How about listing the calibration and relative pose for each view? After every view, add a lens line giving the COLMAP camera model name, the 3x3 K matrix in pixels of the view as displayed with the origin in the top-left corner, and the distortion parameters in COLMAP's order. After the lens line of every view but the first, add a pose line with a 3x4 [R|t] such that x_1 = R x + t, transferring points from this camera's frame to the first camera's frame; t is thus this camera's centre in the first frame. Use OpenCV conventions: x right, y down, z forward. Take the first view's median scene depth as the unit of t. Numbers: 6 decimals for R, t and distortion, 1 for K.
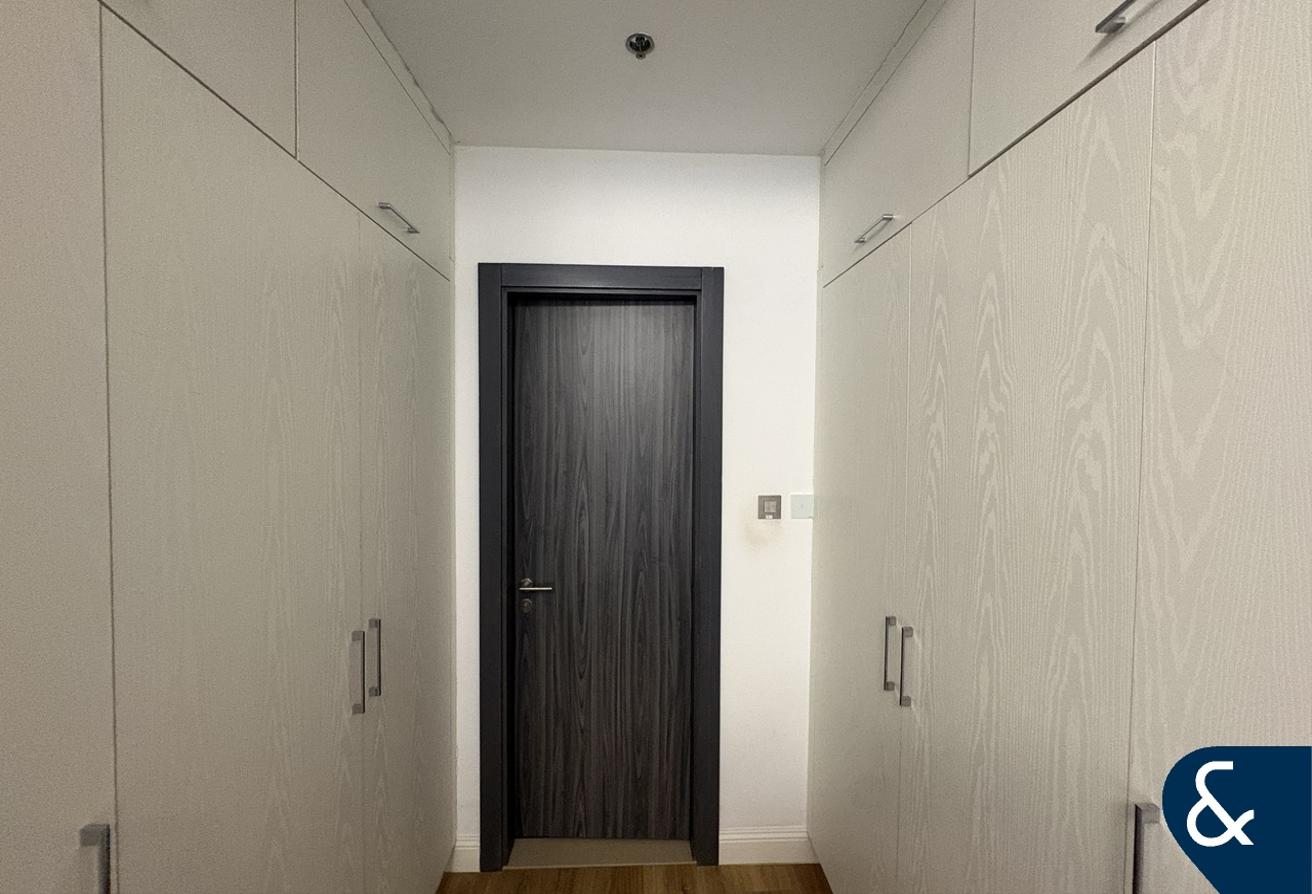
lens RADIAL K [[521.5, 0, 655.3], [0, 521.5, 444.2], [0, 0, 1]] dist [-0.000911, -0.000496]
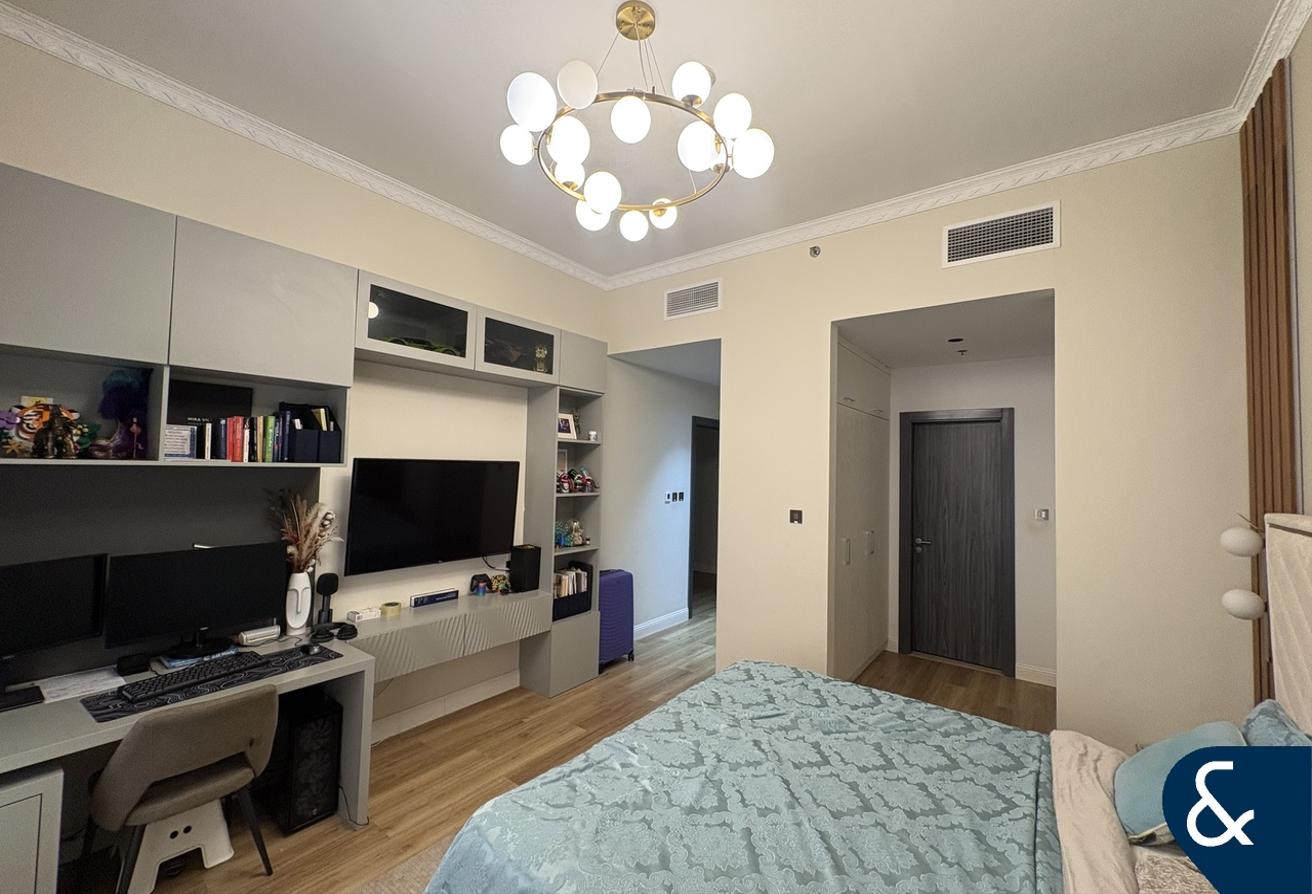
lens RADIAL K [[521.5, 0, 652.8], [0, 521.5, 445.2], [0, 0, 1]] dist [-0.000911, -0.000496]
pose [[0.774522, -0.014768, -0.632374, 0.327425], [-0.037679, 0.996875, -0.069430, 0.042512], [0.631424, 0.077603, 0.771545, -1.655439]]
